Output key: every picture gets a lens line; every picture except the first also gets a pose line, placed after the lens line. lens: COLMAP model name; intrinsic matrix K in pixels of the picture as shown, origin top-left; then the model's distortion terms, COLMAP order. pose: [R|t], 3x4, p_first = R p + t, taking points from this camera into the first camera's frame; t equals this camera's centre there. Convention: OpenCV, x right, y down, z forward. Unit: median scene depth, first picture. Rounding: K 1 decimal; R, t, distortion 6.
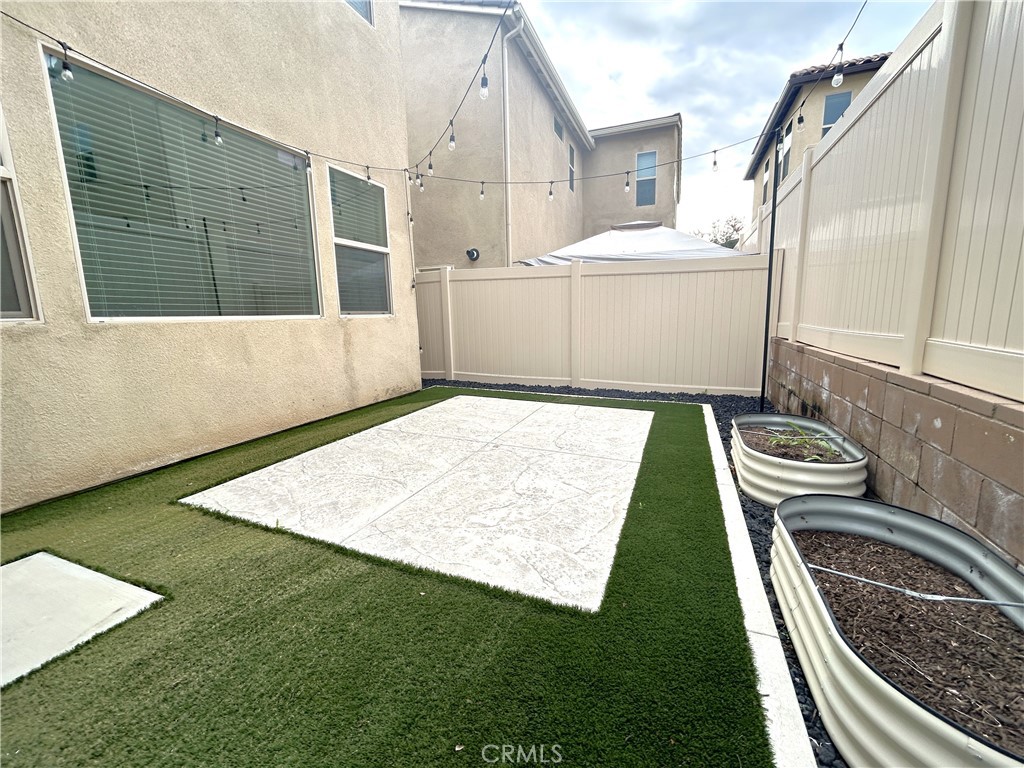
lens RADIAL K [[416.2, 0, 510.8], [0, 416.2, 382.4], [0, 0, 1]] dist [-0.001265, 0.000231]
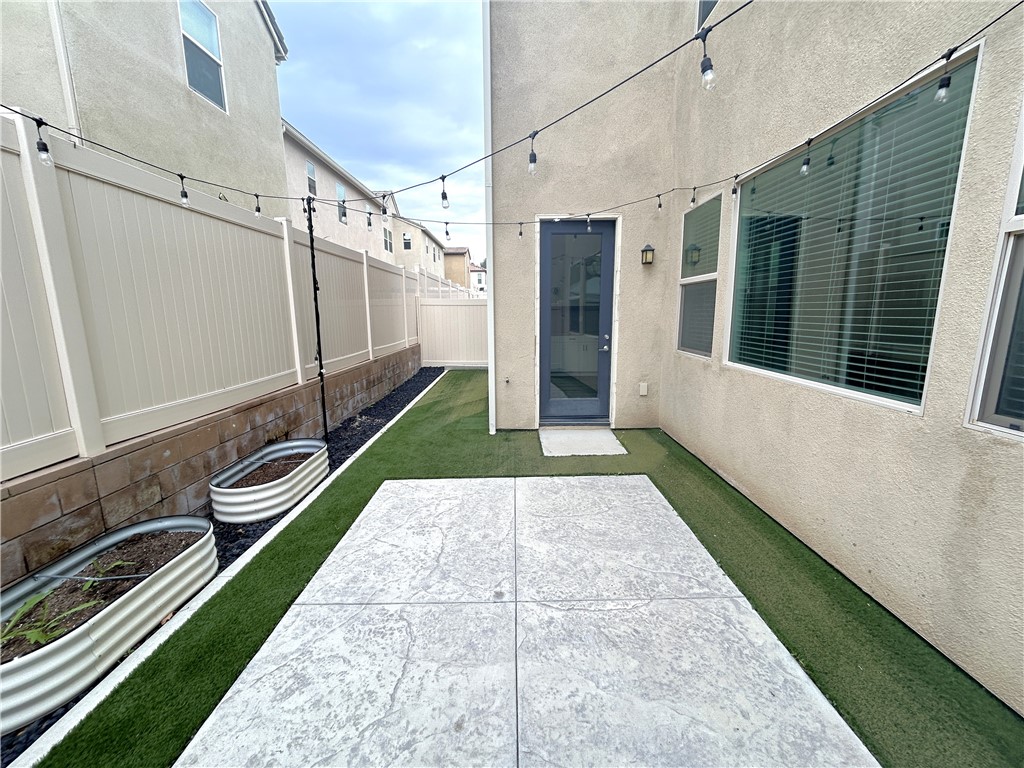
lens RADIAL K [[416.2, 0, 510.8], [0, 416.2, 382.4], [0, 0, 1]] dist [-0.001265, 0.000231]
pose [[-0.928208, 0.091057, -0.360747, 0.202815], [-0.031760, 0.946660, 0.320666, -0.497105], [0.370703, 0.309102, -0.875806, 1.899362]]
